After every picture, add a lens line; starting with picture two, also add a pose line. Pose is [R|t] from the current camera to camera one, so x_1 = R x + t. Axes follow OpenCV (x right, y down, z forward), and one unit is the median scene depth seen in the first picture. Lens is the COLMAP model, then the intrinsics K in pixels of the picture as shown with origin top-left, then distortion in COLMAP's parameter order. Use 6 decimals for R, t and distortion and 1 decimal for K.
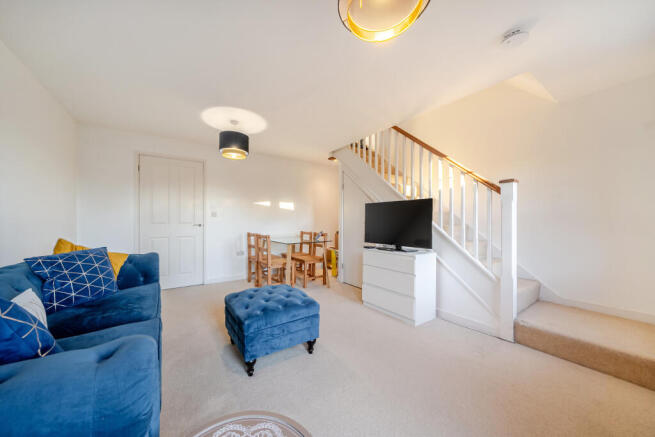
lens RADIAL K [[234.6, 0, 324.4], [0, 234.6, 221.0], [0, 0, 1]] dist [-0.001955, -0.000083]
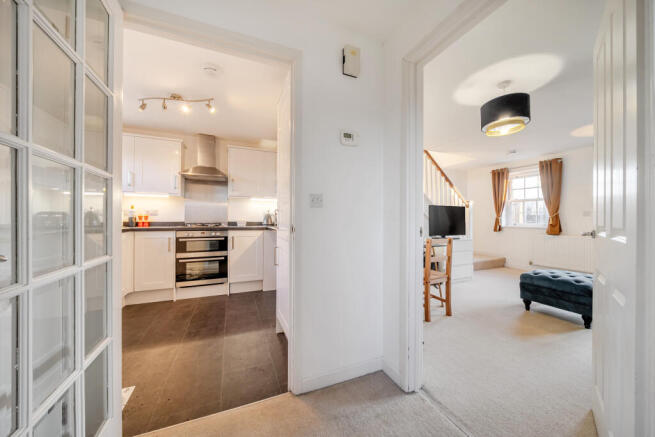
lens RADIAL K [[228.3, 0, 327.5], [0, 228.3, 218.5], [0, 0, 1]] dist [0.001280, 0.000133]
pose [[0.210056, -0.001415, 0.977688, -1.274850], [-0.002268, 0.999996, 0.001935, -0.006824], [-0.977687, -0.002624, 0.210052, 1.439694]]
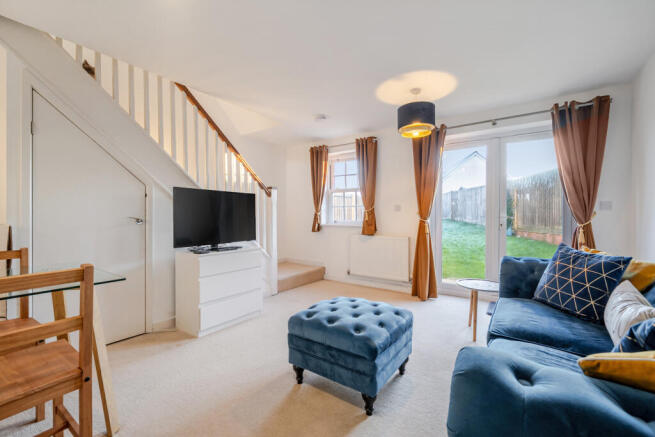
lens RADIAL K [[284.3, 0, 327.5], [0, 284.3, 218.5], [0, 0, 1]] dist [-0.000963, -0.000045]
pose [[-0.333271, -0.011652, 0.942759, -0.782855], [-0.003566, 0.999932, 0.011098, 0.000521], [-0.942824, 0.000336, -0.333290, 0.975825]]
